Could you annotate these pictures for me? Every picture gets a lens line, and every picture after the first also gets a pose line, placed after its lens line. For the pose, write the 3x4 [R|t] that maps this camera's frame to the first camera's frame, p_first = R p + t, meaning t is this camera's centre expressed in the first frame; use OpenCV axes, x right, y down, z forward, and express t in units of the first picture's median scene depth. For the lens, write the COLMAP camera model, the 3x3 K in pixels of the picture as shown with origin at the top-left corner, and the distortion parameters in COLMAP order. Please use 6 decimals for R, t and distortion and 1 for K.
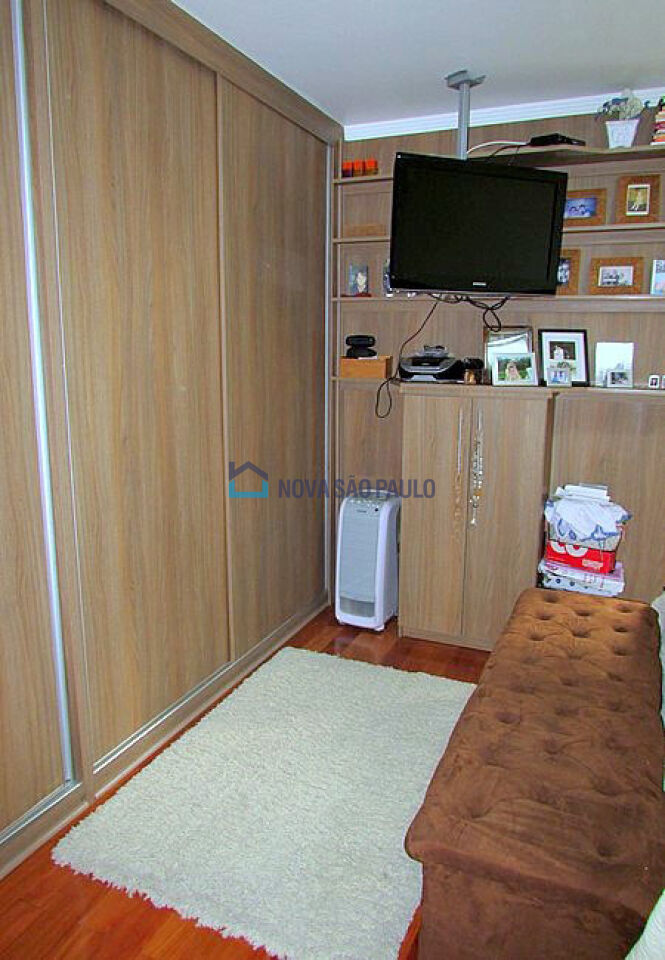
lens RADIAL K [[687.8, 0, 334.1], [0, 687.8, 481.3], [0, 0, 1]] dist [-0.036219, -0.003132]
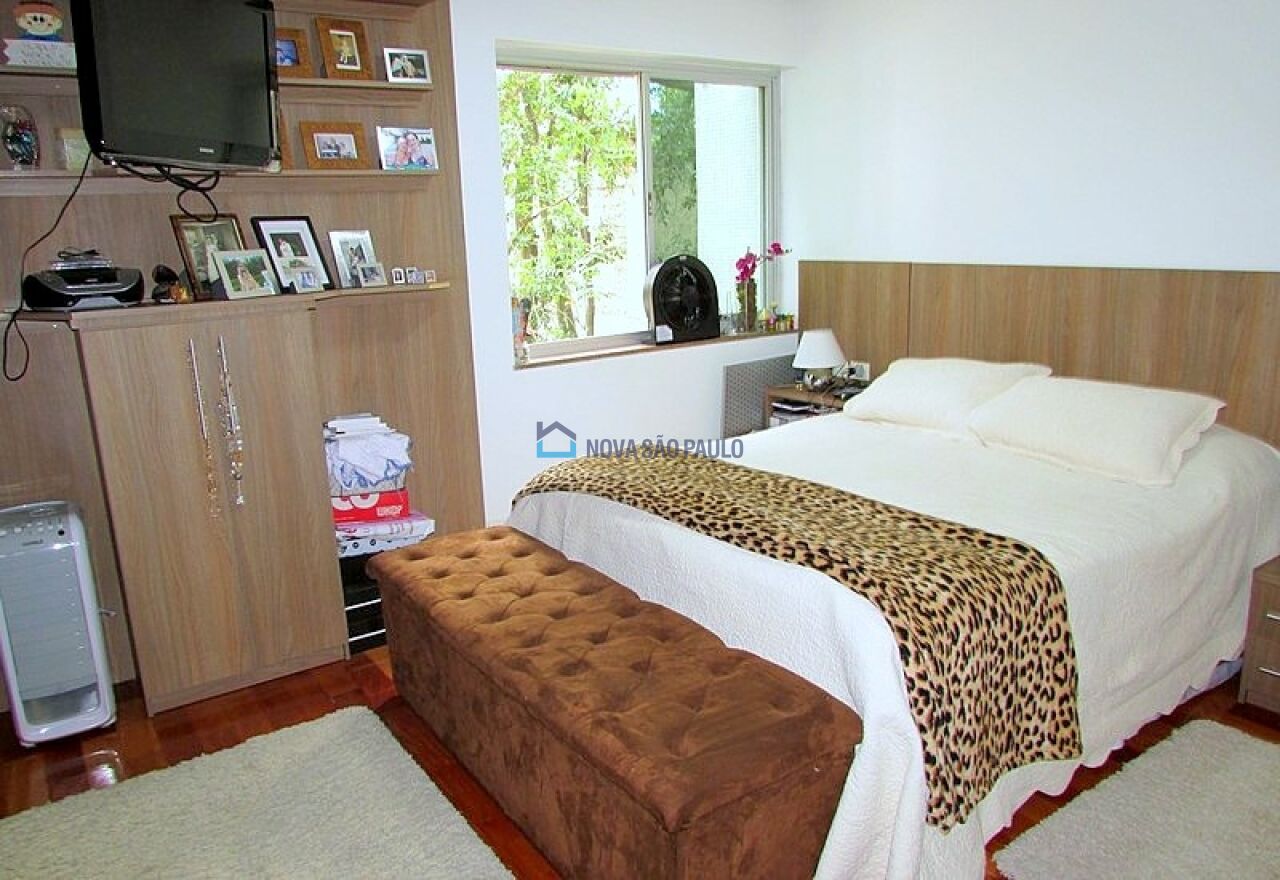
lens RADIAL K [[917.0, 0, 642.9], [0, 917.0, 437.3], [0, 0, 1]] dist [-0.036219, -0.003132]
pose [[0.520217, -0.218334, 0.825654, -0.329456], [0.214473, 0.969186, 0.121156, -0.026751], [-0.826665, 0.114053, 0.551014, 0.165245]]
